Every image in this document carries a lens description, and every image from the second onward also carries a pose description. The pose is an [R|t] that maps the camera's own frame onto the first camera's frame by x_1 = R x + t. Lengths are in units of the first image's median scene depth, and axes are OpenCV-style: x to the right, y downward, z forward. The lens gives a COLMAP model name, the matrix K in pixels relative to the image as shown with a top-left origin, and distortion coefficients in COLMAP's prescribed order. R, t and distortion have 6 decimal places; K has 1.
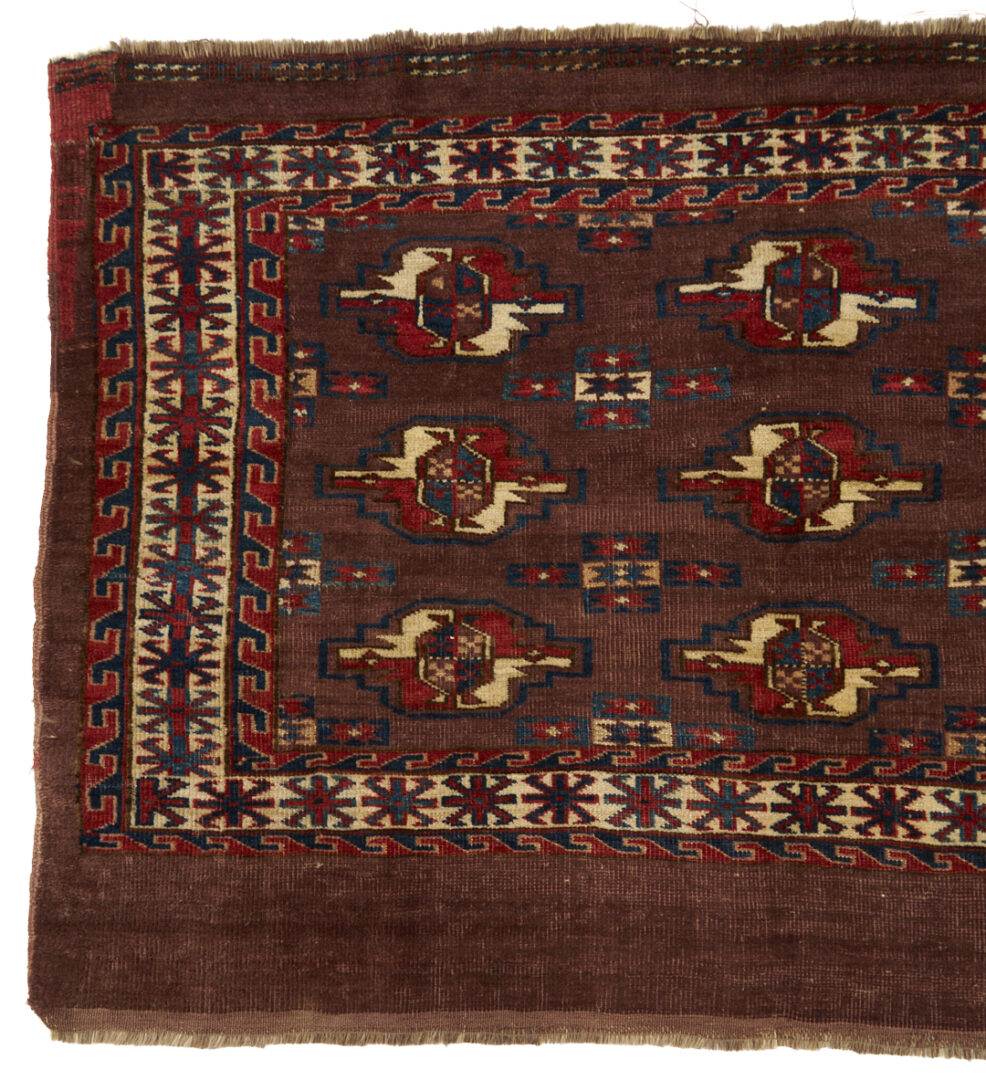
lens RADIAL K [[866.8, 0, 494.3], [0, 866.8, 541.6], [0, 0, 1]] dist [-0.004215, -0.005201]
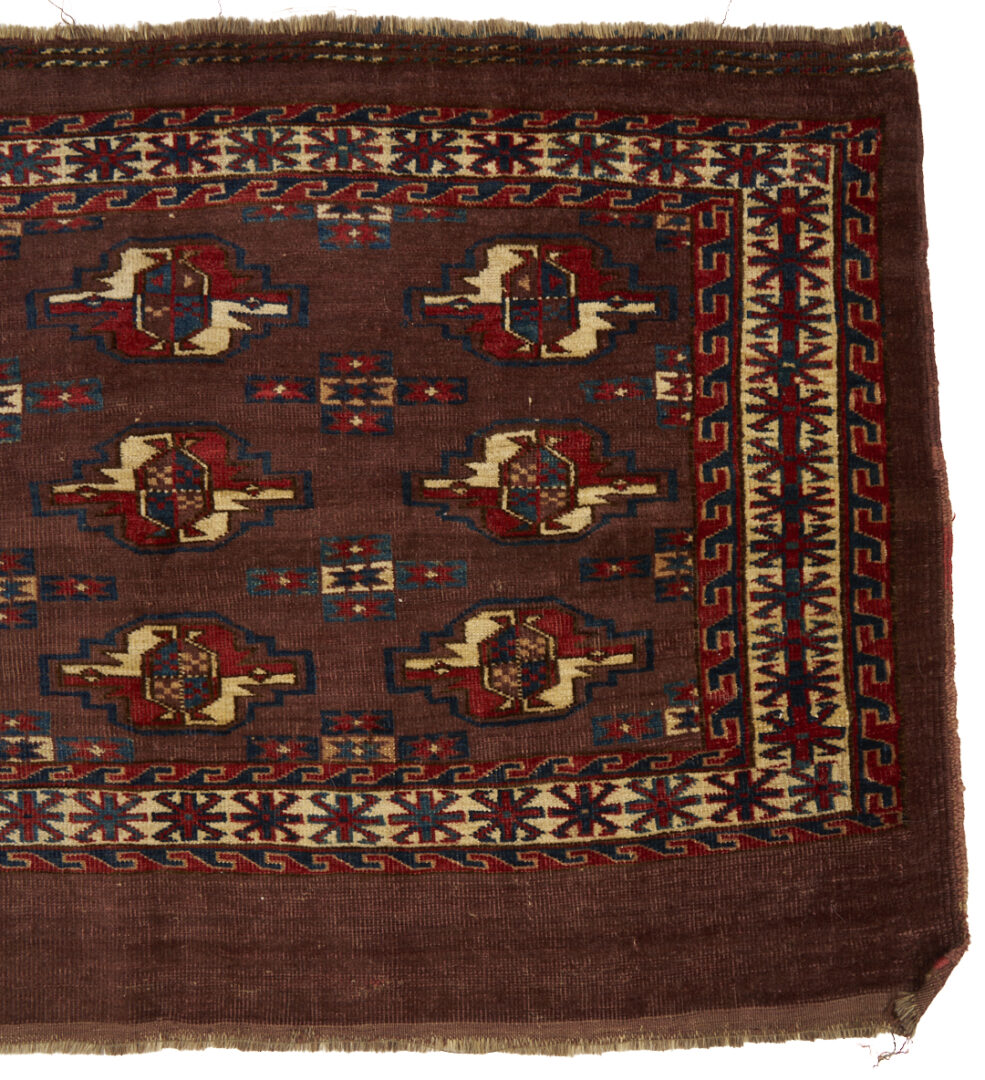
lens RADIAL K [[866.8, 0, 493.8], [0, 866.8, 540.8], [0, 0, 1]] dist [-0.004215, -0.005201]
pose [[0.998385, -0.030987, 0.047610, 0.672062], [0.029168, 0.998835, 0.038435, -0.041396], [-0.048745, -0.036984, 0.998126, -0.014550]]
